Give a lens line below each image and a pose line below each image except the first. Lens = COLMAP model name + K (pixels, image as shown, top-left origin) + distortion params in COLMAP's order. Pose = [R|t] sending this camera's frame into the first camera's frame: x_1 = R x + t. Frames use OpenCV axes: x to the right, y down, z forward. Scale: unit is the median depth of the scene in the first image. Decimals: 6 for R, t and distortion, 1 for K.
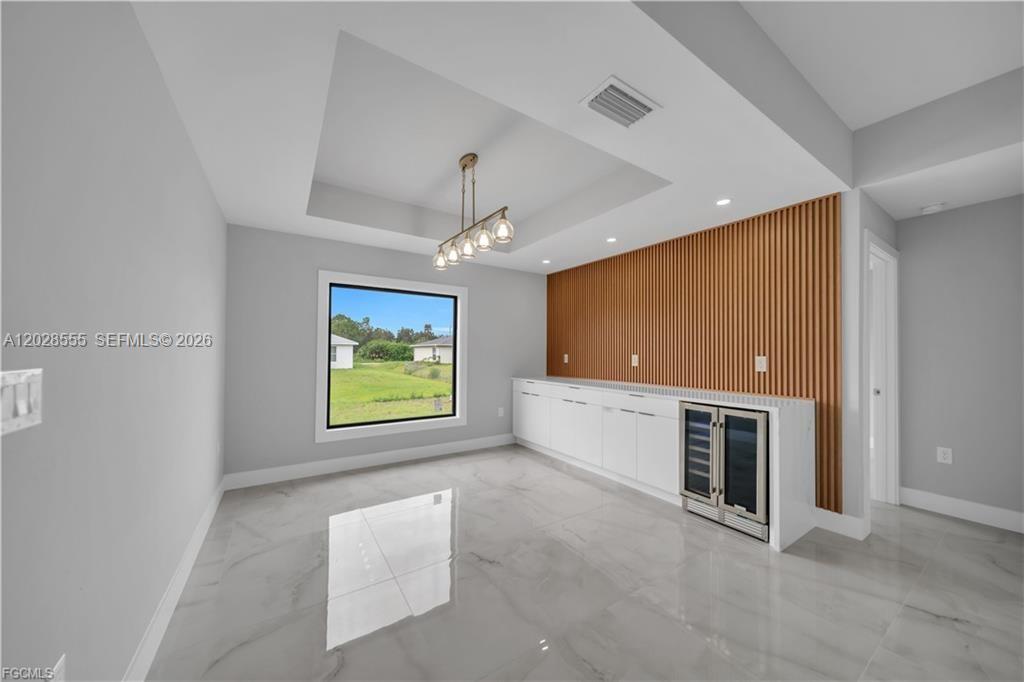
lens RADIAL K [[354.2, 0, 516.2], [0, 354.2, 348.2], [0, 0, 1]] dist [0.000074, -0.000160]
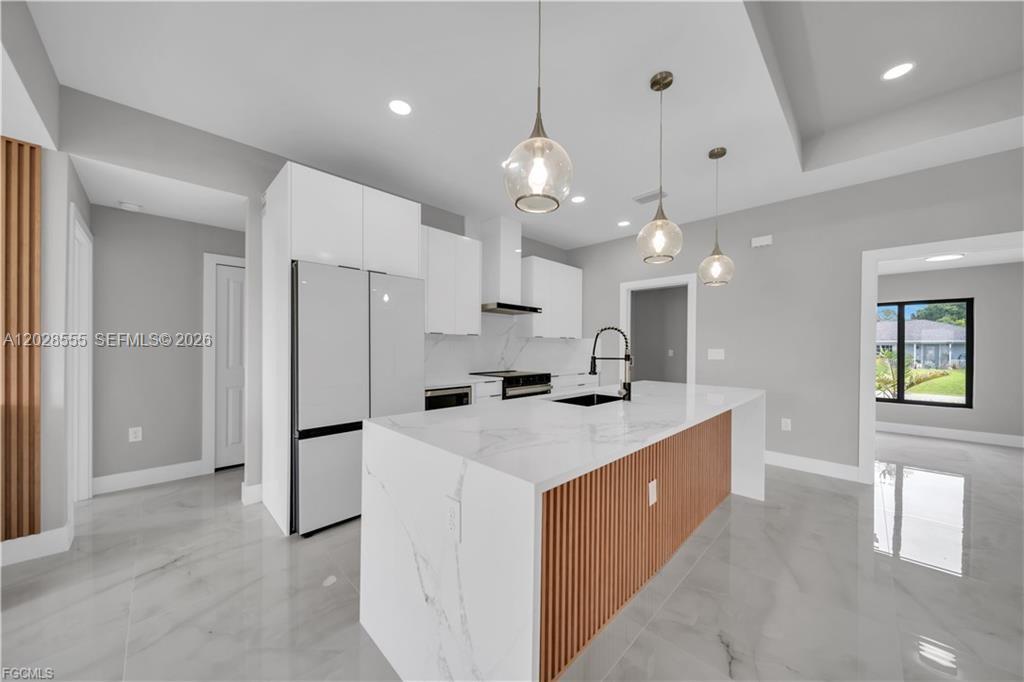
lens RADIAL K [[354.2, 0, 516.2], [0, 354.2, 348.2], [0, 0, 1]] dist [0.000074, -0.000160]
pose [[-0.201209, -0.012275, 0.979471, -0.086905], [-0.020027, 0.999764, 0.008415, 0.000577], [-0.979344, -0.017923, -0.201407, 0.051541]]
